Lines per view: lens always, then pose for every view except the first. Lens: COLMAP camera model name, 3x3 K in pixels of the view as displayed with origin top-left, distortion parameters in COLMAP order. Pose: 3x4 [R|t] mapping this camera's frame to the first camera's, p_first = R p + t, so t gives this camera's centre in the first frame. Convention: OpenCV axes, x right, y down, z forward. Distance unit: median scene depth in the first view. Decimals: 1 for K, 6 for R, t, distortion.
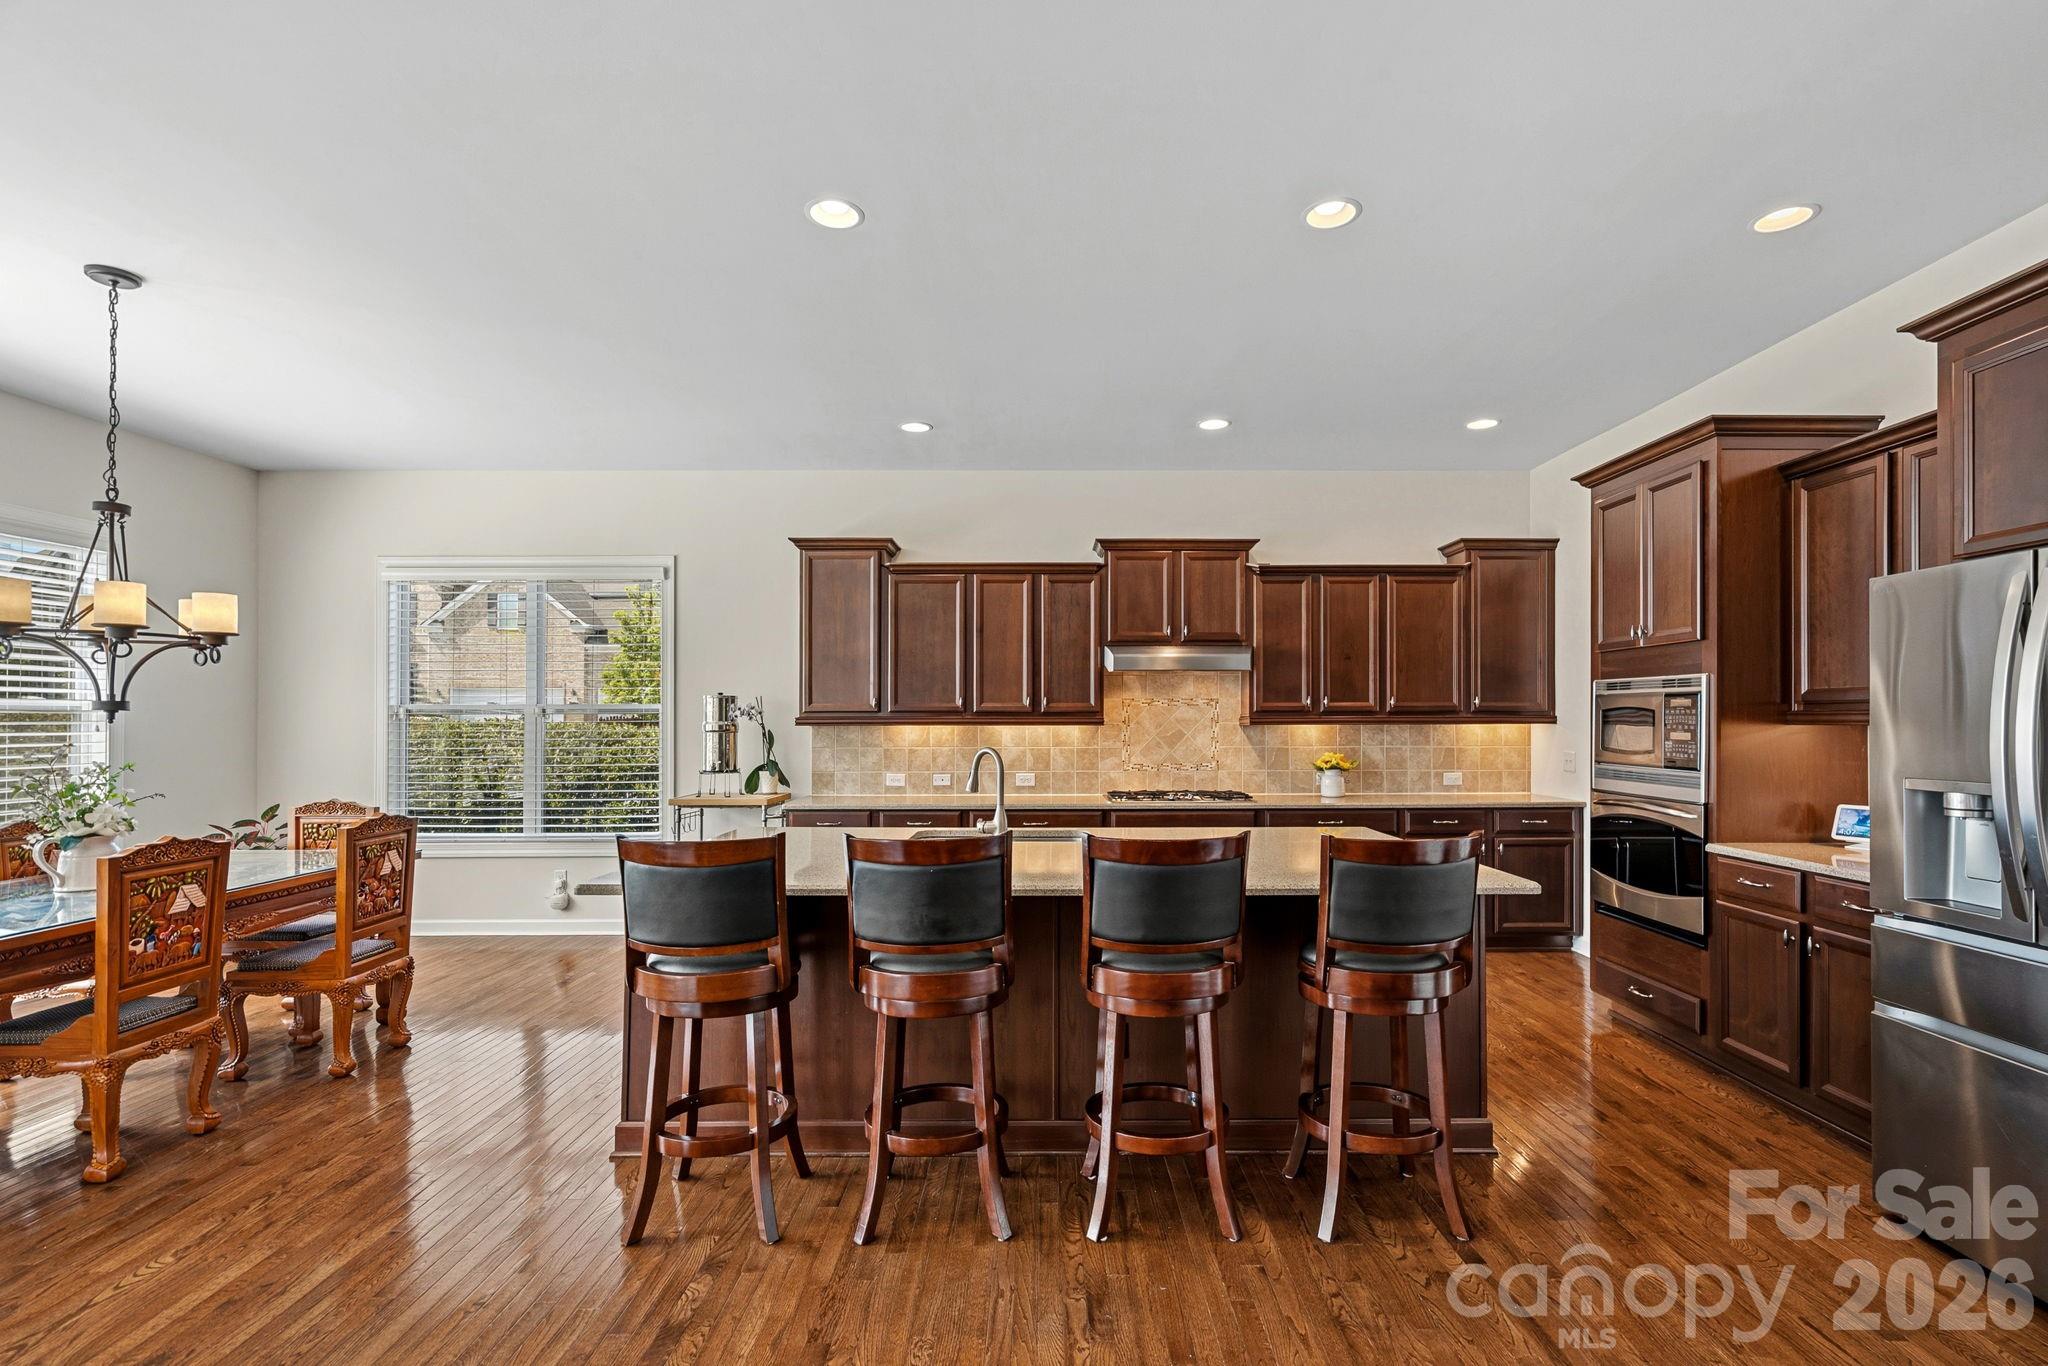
lens RADIAL K [[982.0, 0, 1037.0], [0, 982.0, 722.9], [0, 0, 1]] dist [-0.007931, -0.000300]
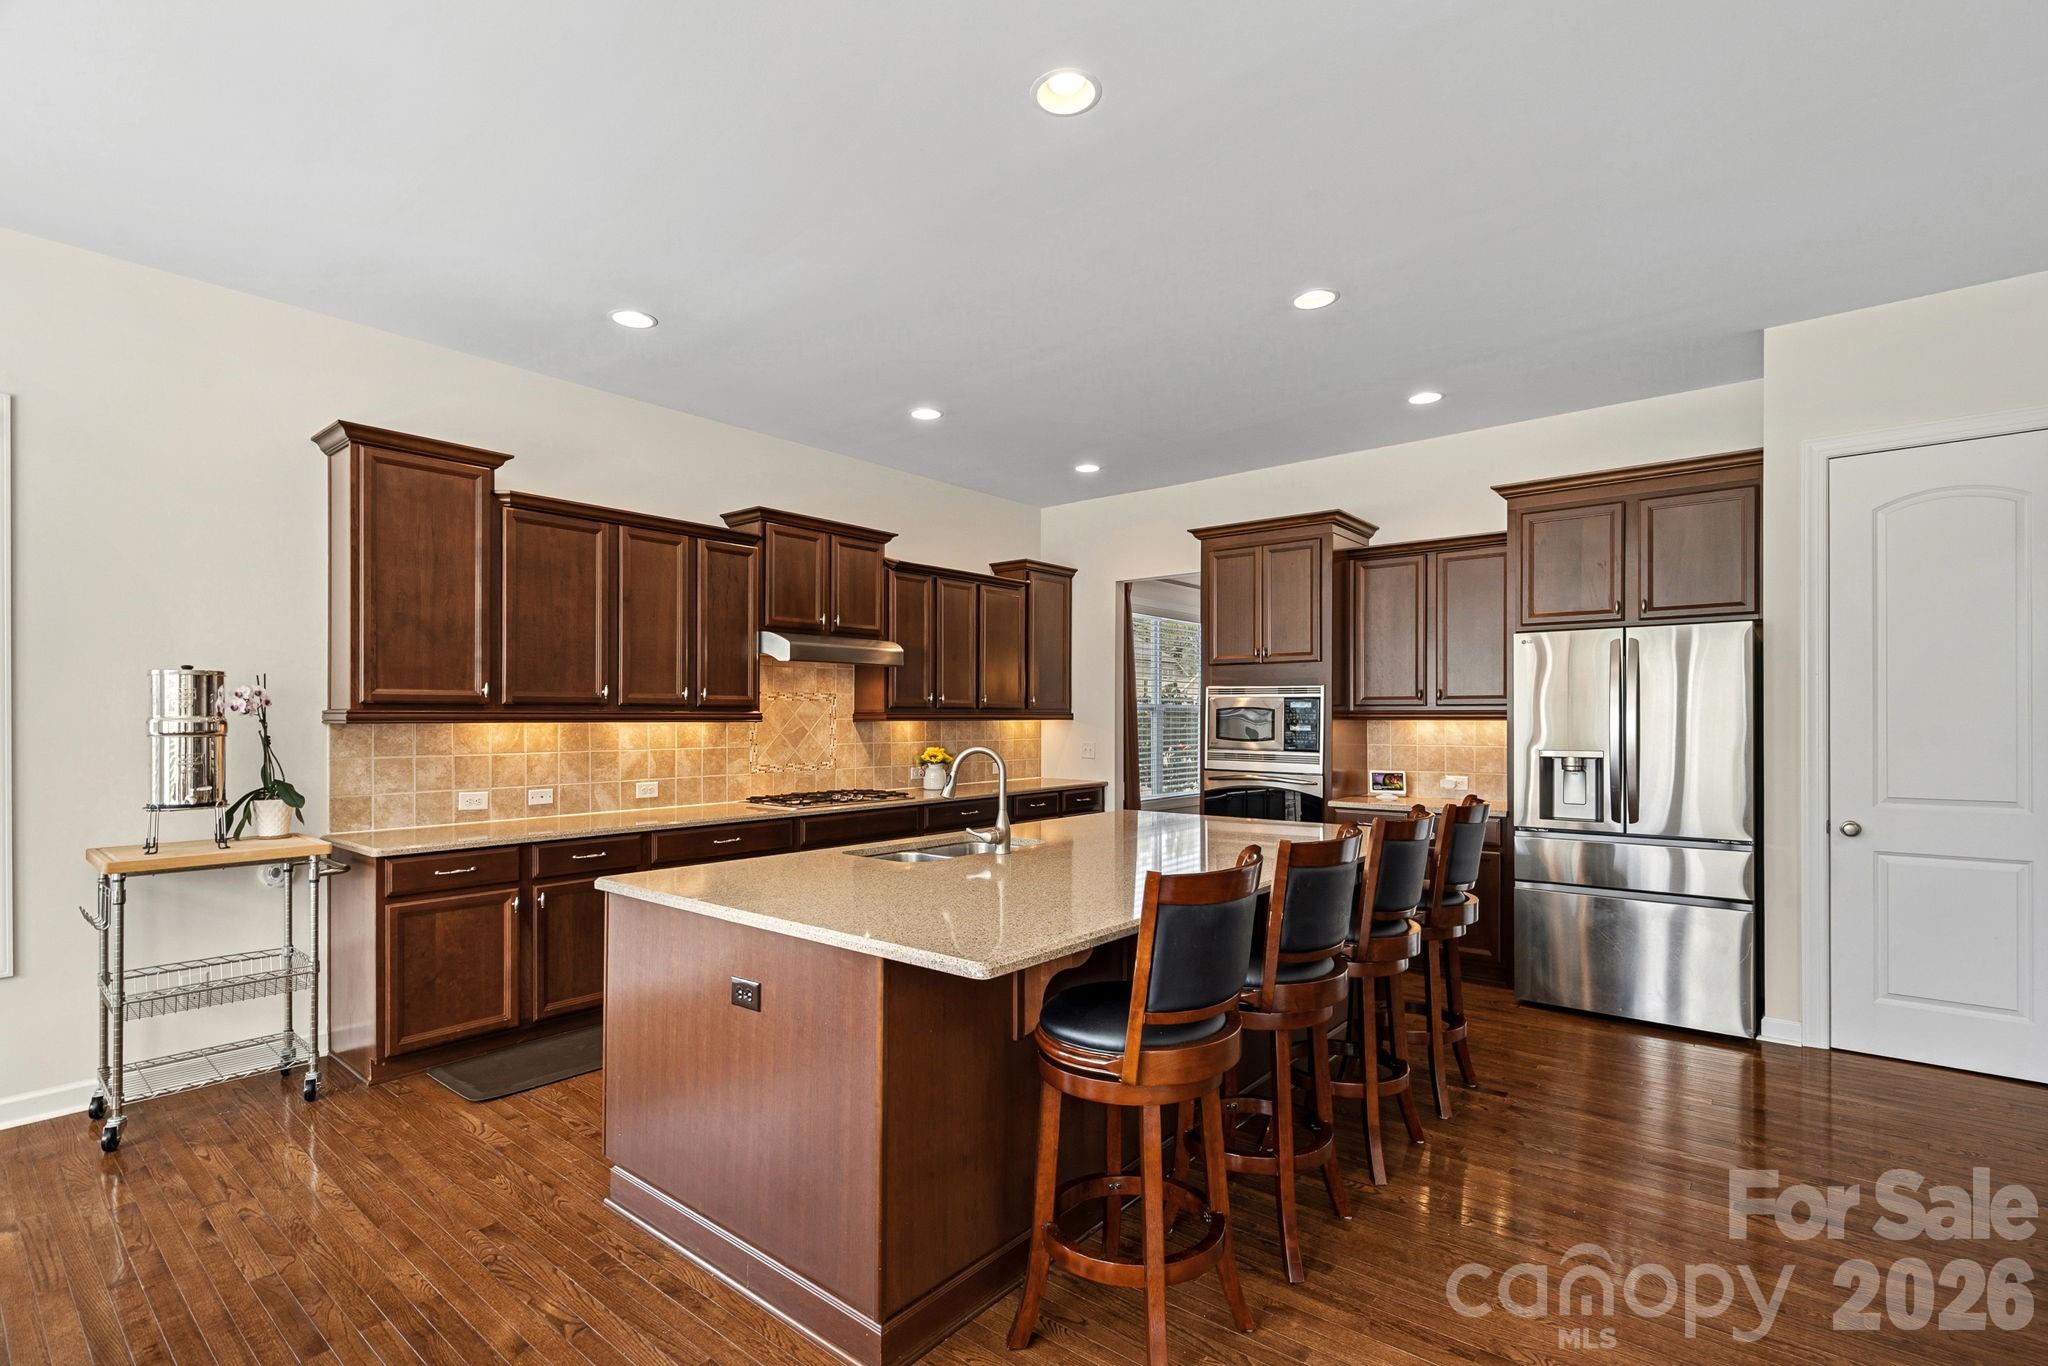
lens RADIAL K [[982.0, 0, 1037.0], [0, 982.0, 722.9], [0, 0, 1]] dist [-0.007931, -0.000300]
pose [[0.623857, -0.003339, 0.781532, -0.448629], [0.000026, 0.999991, 0.004252, -0.000272], [-0.781539, -0.002632, 0.623851, 0.260846]]
